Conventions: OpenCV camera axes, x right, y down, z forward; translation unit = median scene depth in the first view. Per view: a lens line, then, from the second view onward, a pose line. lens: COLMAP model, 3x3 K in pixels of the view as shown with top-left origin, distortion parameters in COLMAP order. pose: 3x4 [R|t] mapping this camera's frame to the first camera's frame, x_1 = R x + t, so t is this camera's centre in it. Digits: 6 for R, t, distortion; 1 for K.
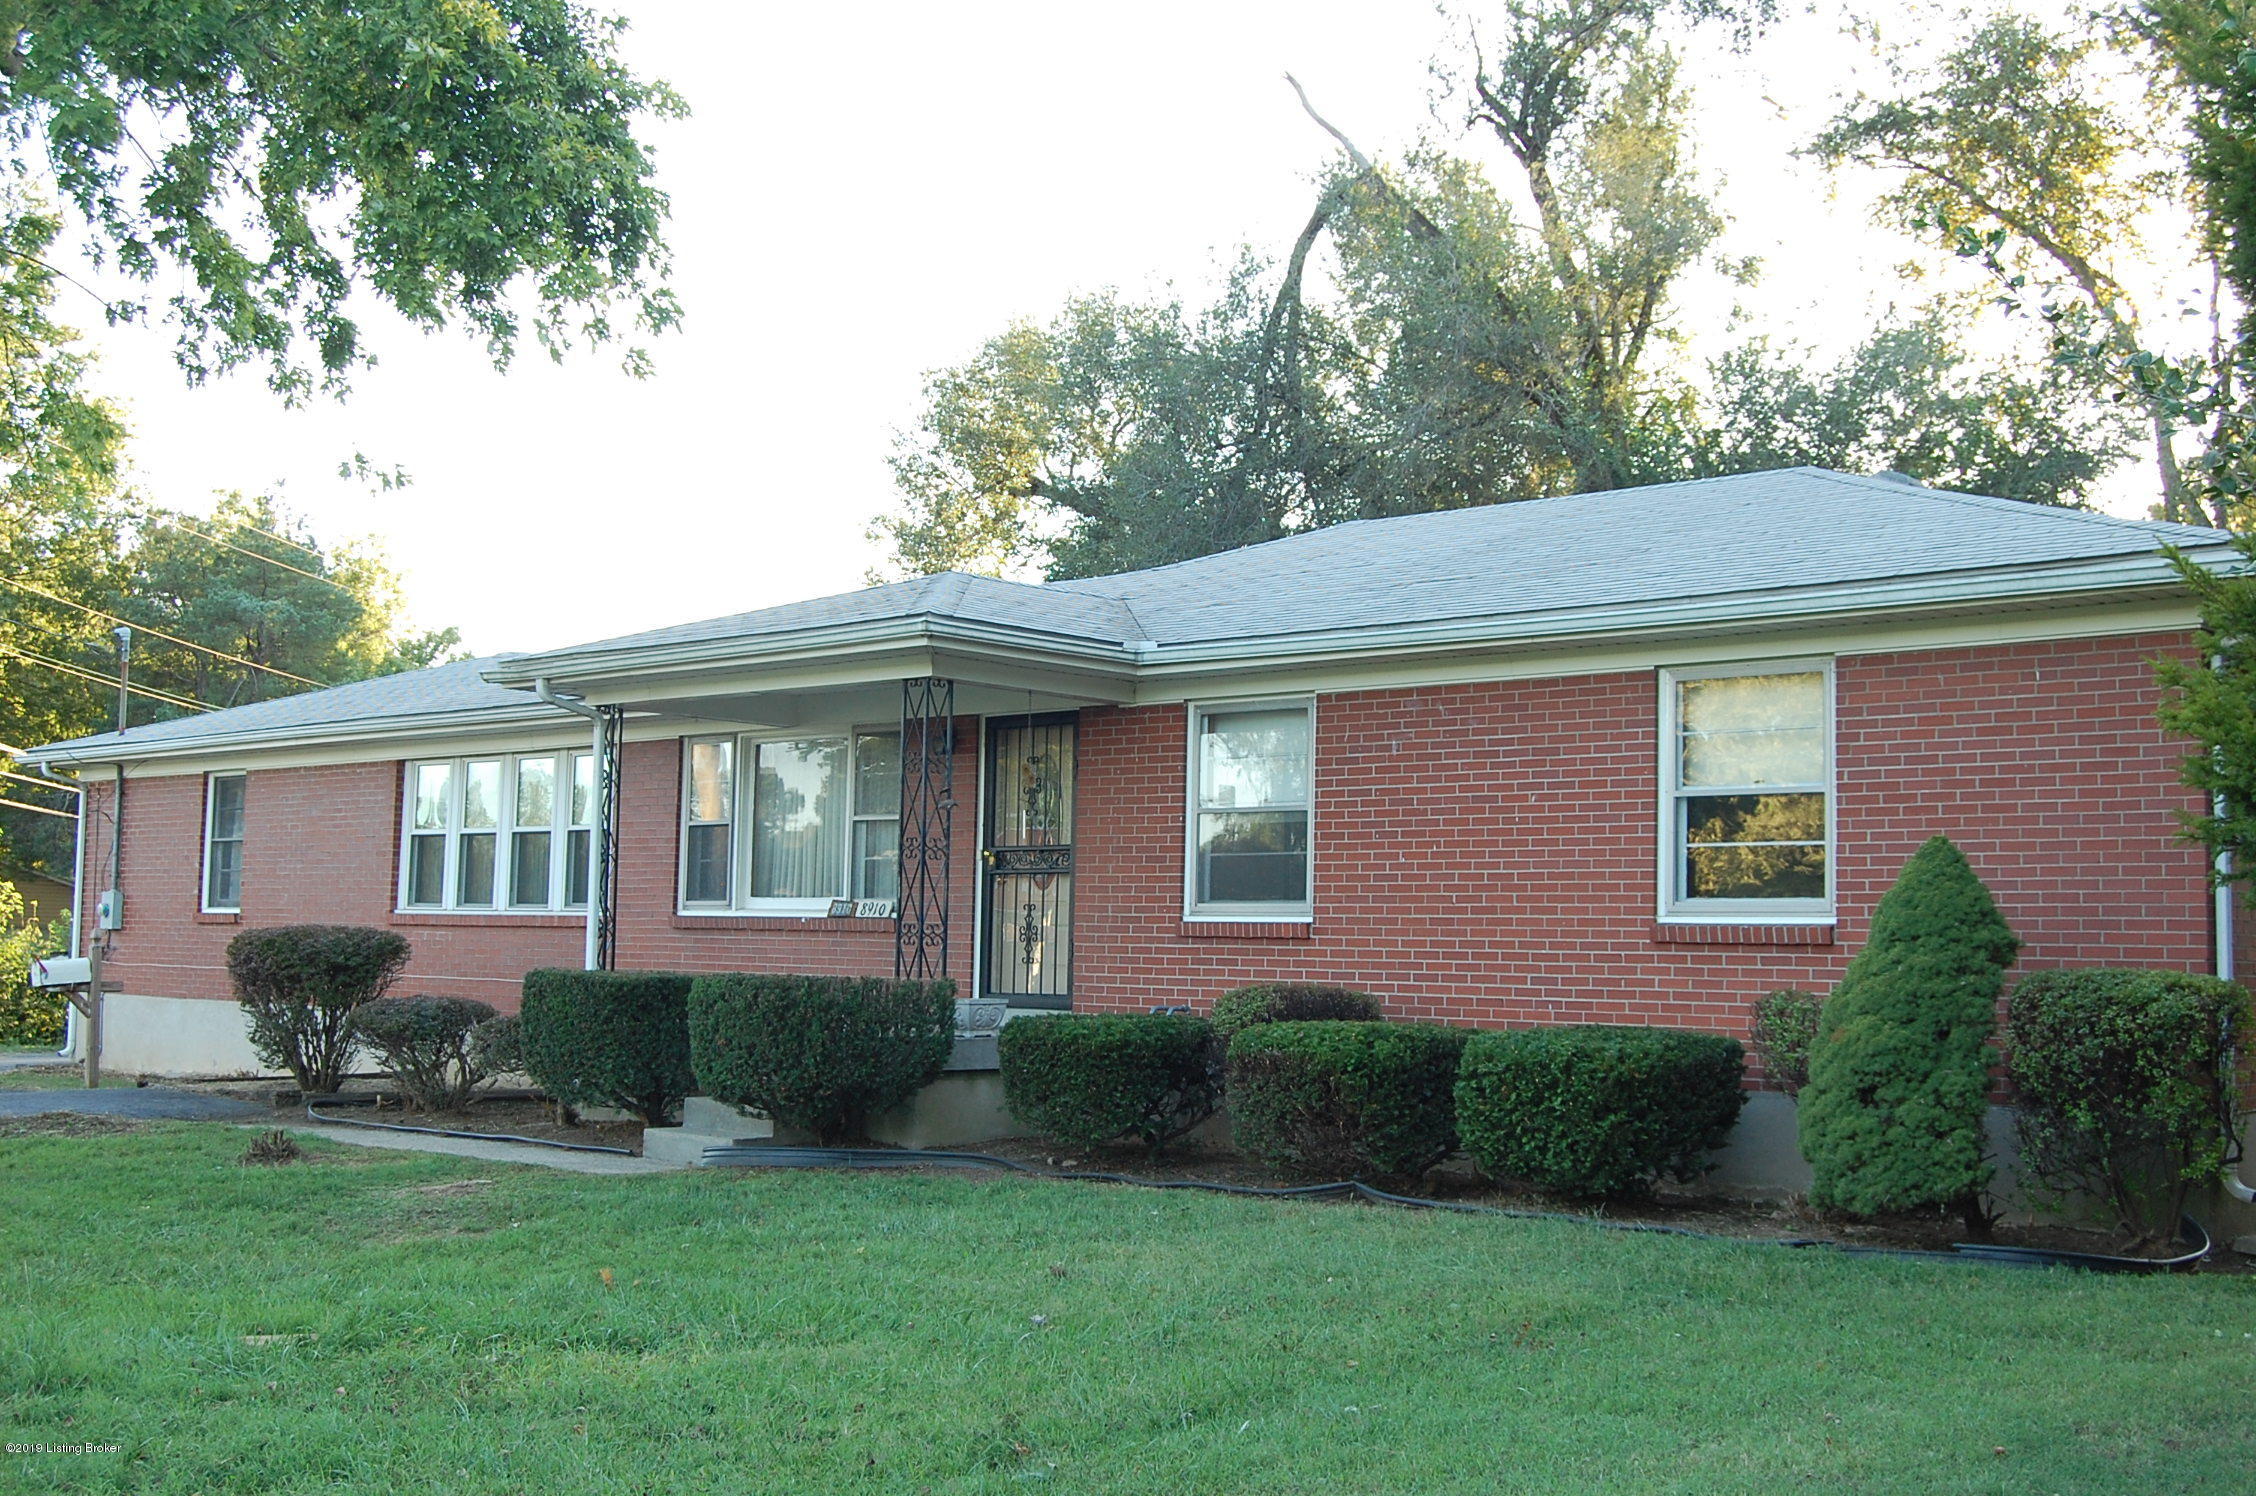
lens RADIAL K [[2615.1, 0, 1127.3], [0, 2615.1, 742.6], [0, 0, 1]] dist [-0.107326, 0.000000]
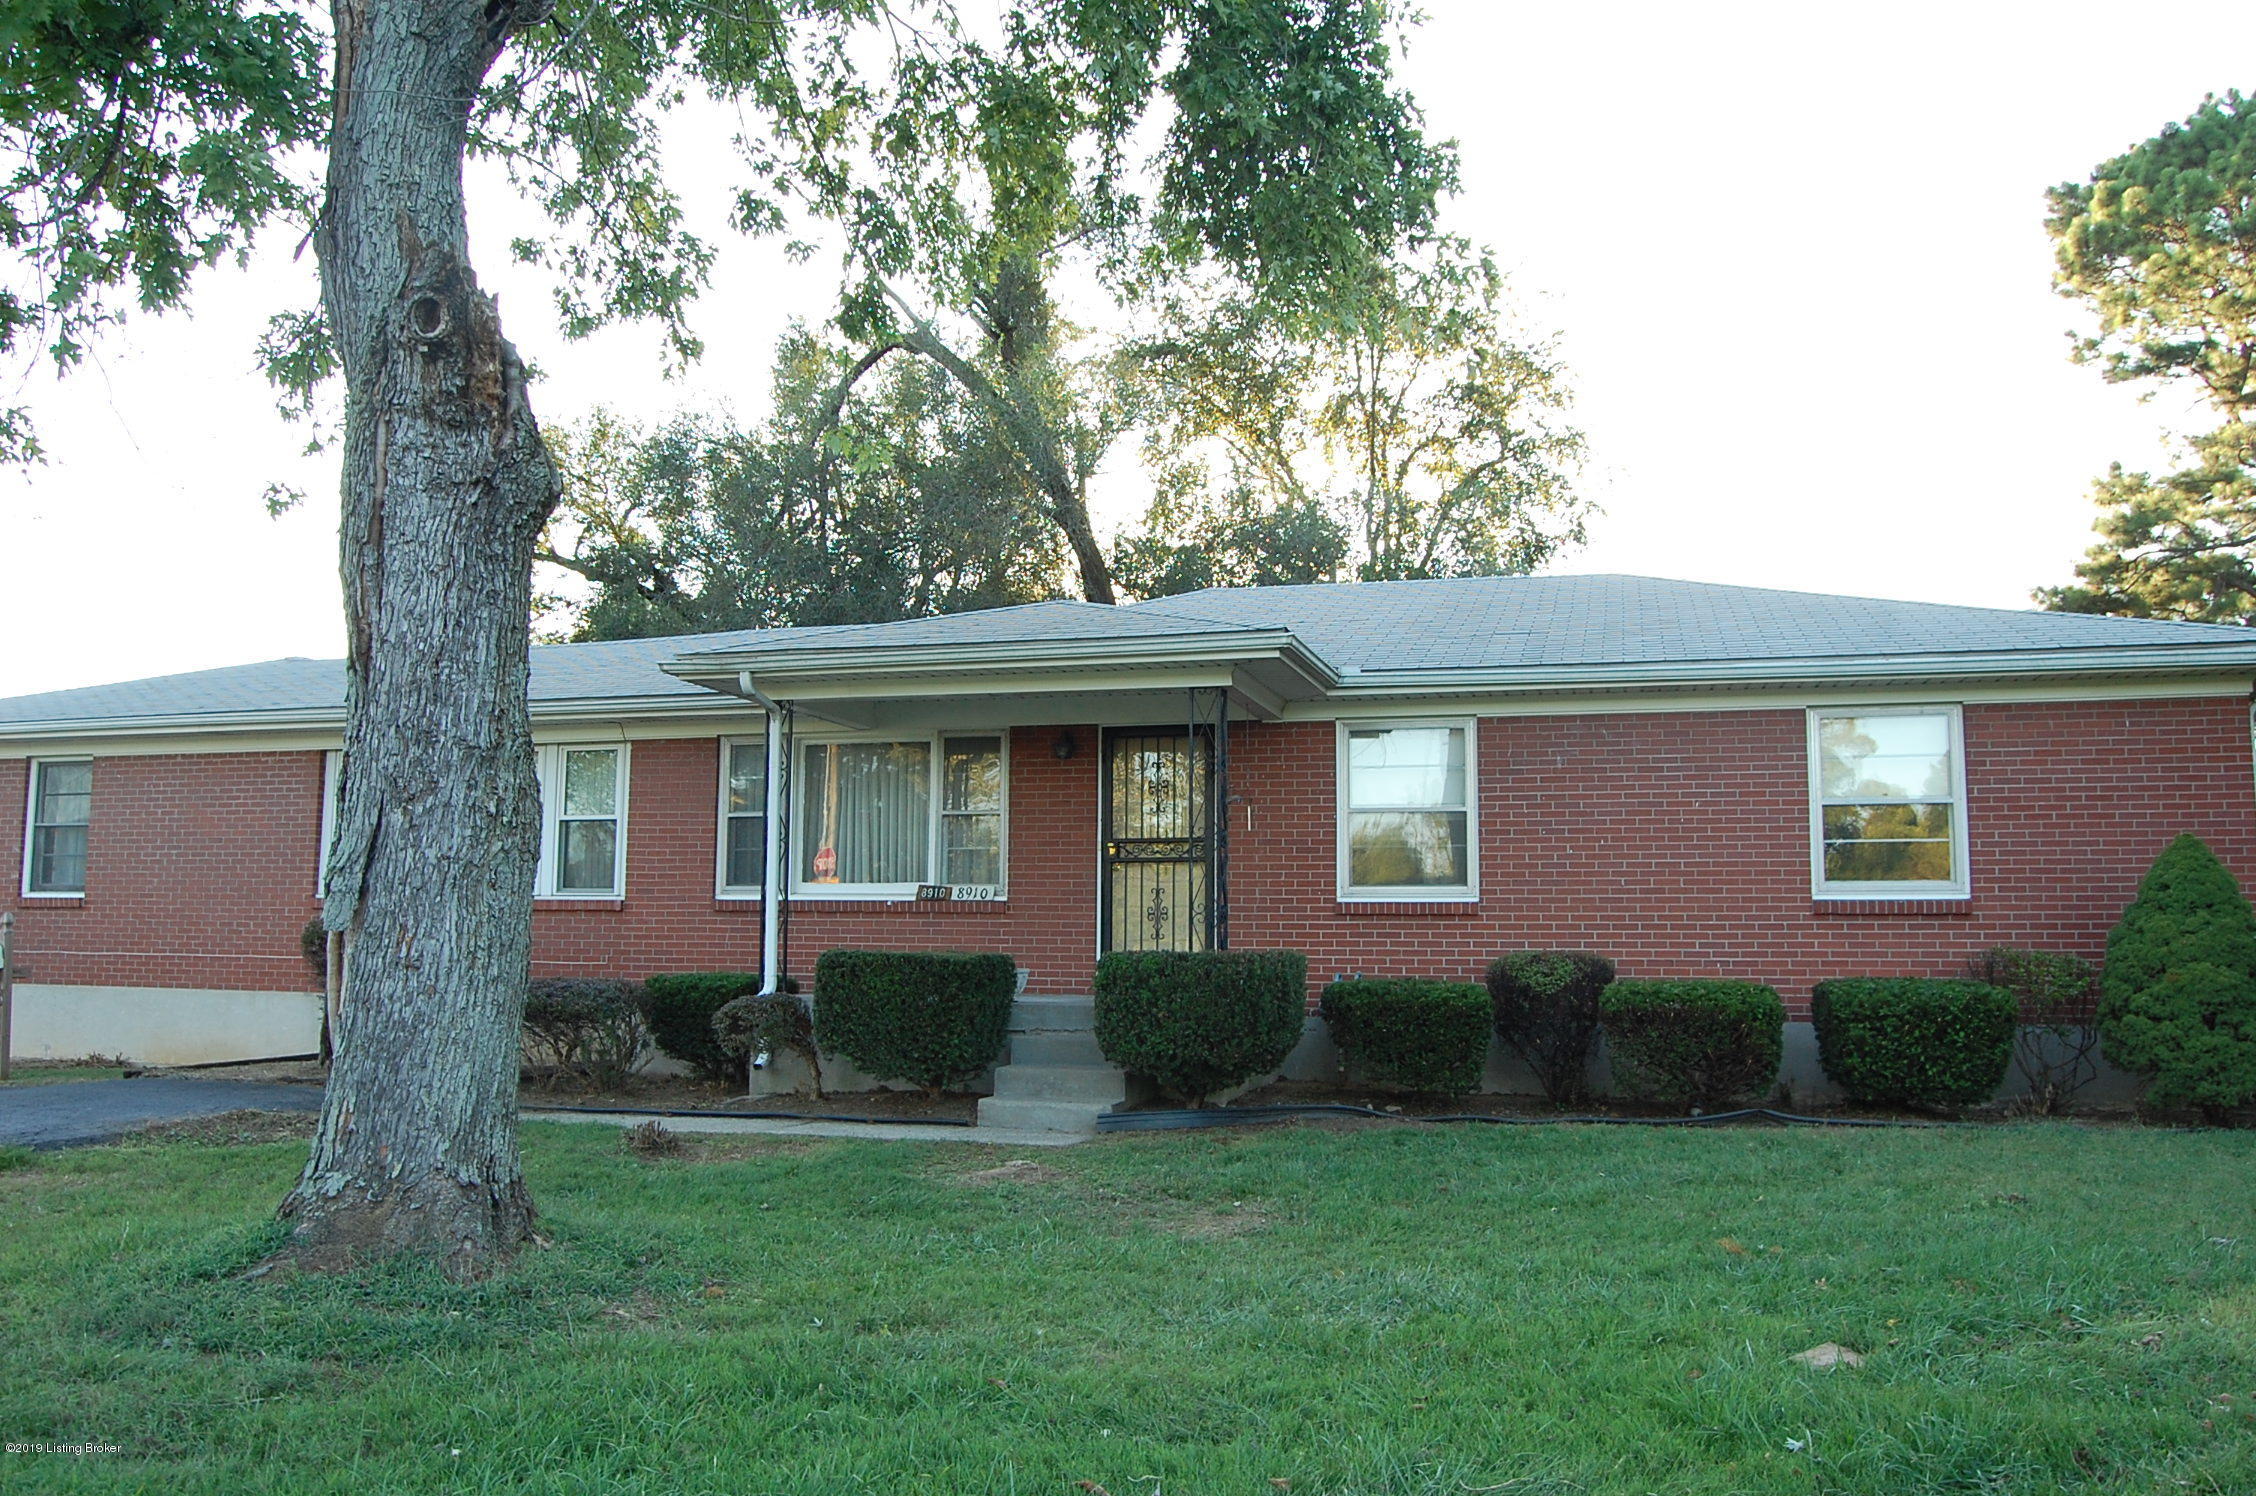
lens RADIAL K [[1757.7, 0, 1128.5], [0, 1757.7, 761.7], [0, 0, 1]] dist [-0.086604, 0.015897]
pose [[0.880489, 0.037434, 0.472585, -0.510880], [-0.028950, 0.999263, -0.025215, 0.030817], [-0.473181, 0.008520, 0.880924, 0.378369]]
